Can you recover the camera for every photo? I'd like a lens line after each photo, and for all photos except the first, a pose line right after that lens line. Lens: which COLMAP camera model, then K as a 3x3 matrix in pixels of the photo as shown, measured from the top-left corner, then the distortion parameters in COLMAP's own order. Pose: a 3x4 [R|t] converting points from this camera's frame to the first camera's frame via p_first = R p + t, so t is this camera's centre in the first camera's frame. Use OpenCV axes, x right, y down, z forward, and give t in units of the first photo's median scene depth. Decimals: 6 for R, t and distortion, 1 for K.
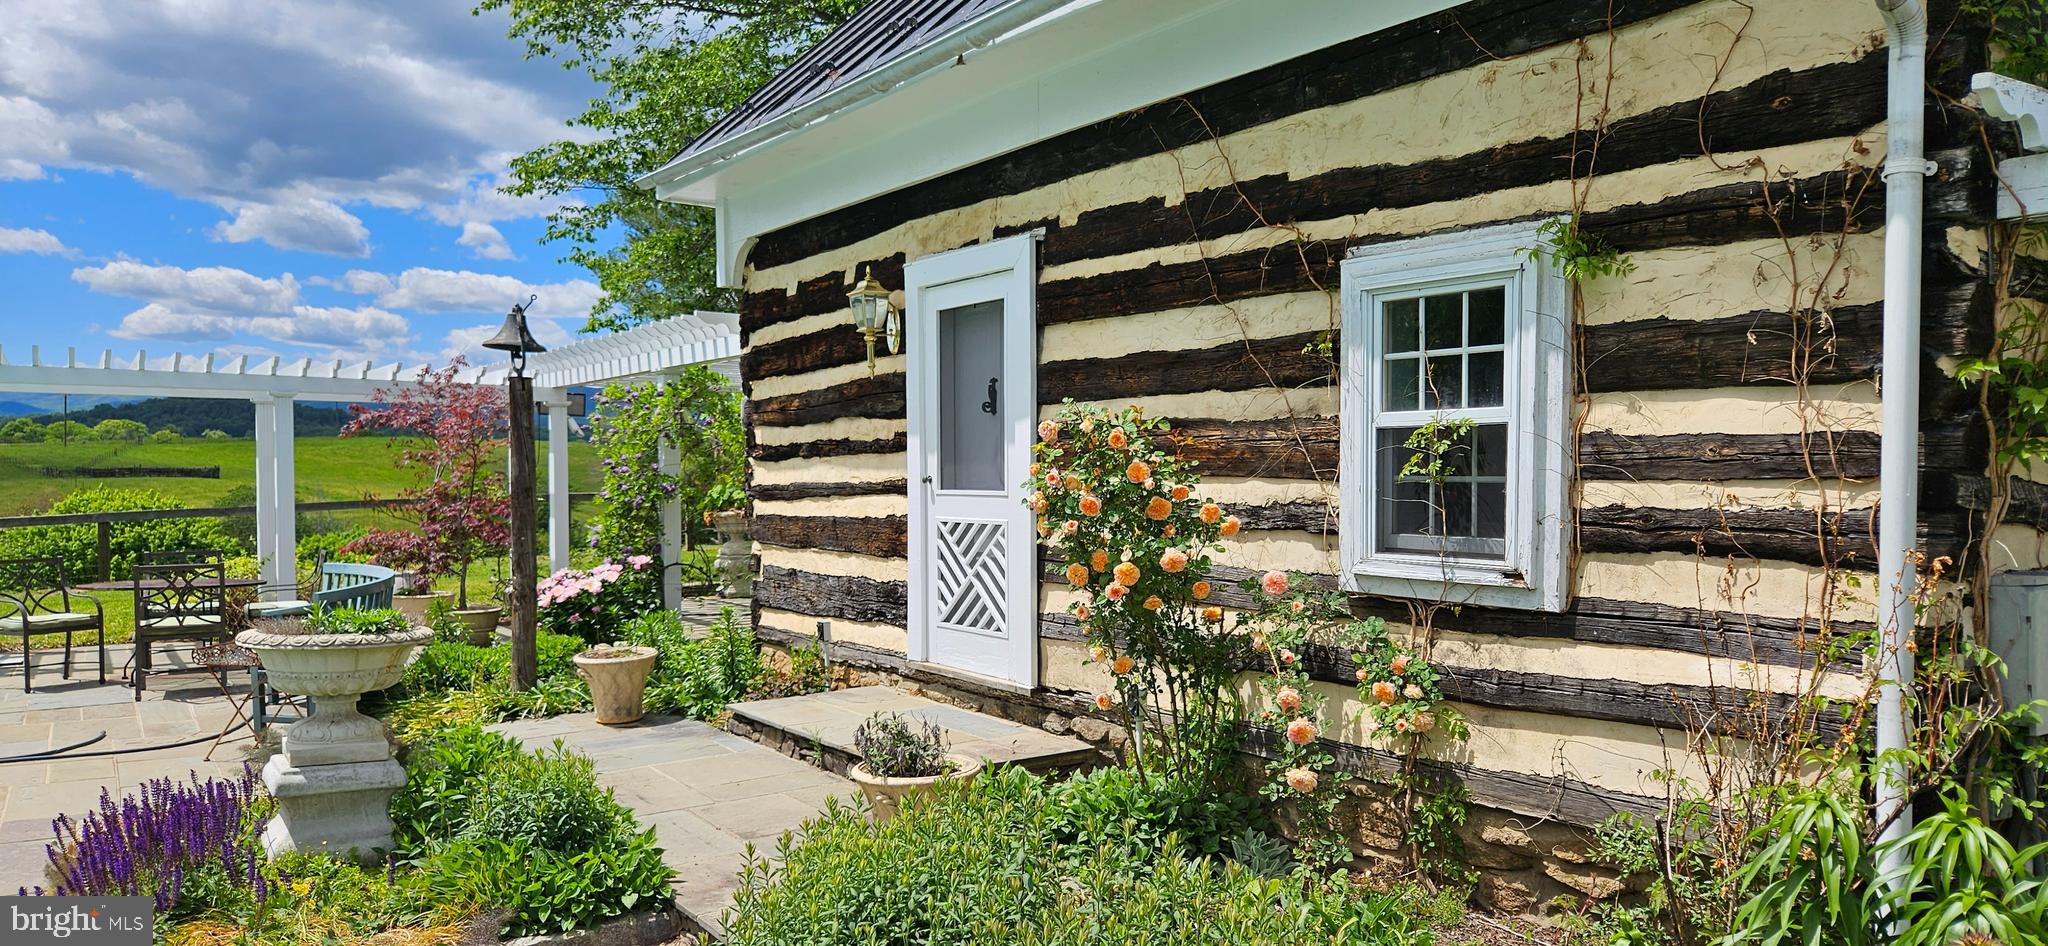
lens RADIAL K [[1396.1, 0, 1012.9], [0, 1396.1, 499.0], [0, 0, 1]] dist [0.062148, -0.055054]
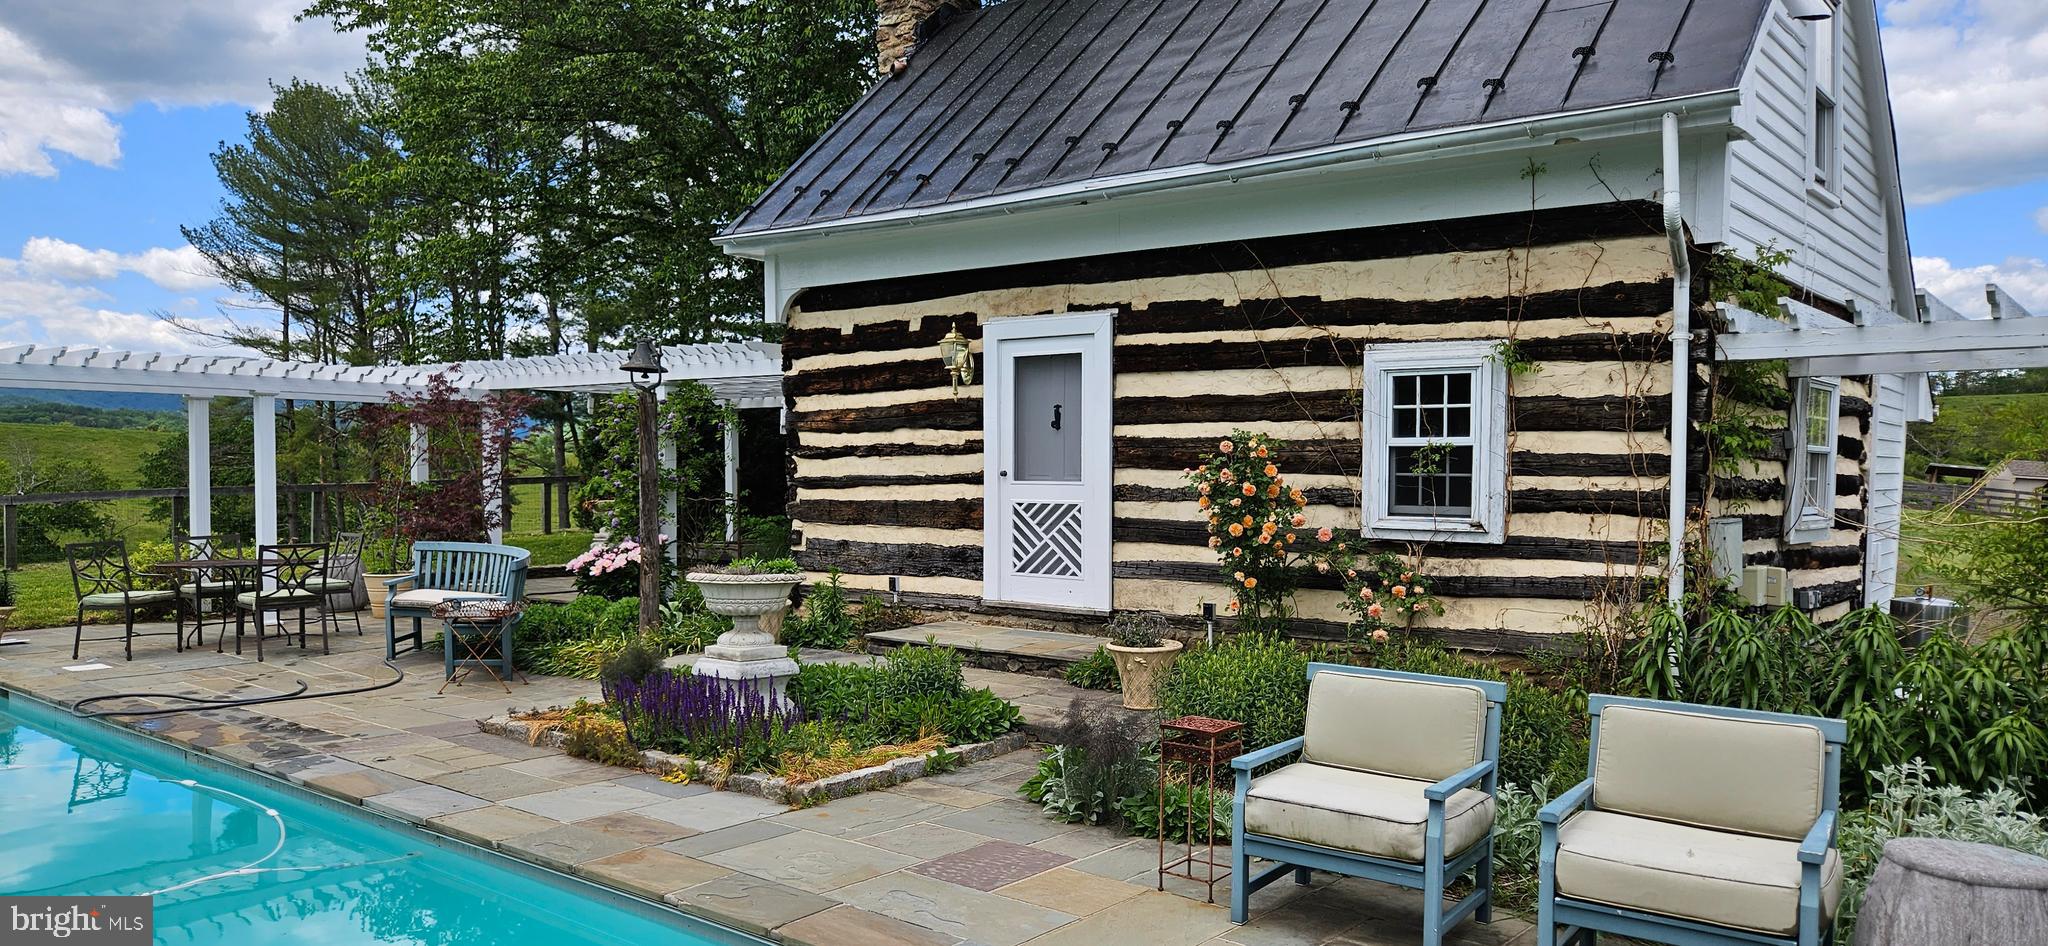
lens RADIAL K [[1396.1, 0, 1012.9], [0, 1396.1, 499.0], [0, 0, 1]] dist [0.062148, -0.055054]
pose [[0.954555, -0.002079, 0.298027, -0.693759], [0.000620, 0.999987, 0.004992, 0.007239], [-0.298034, -0.004580, 0.954544, -0.539662]]
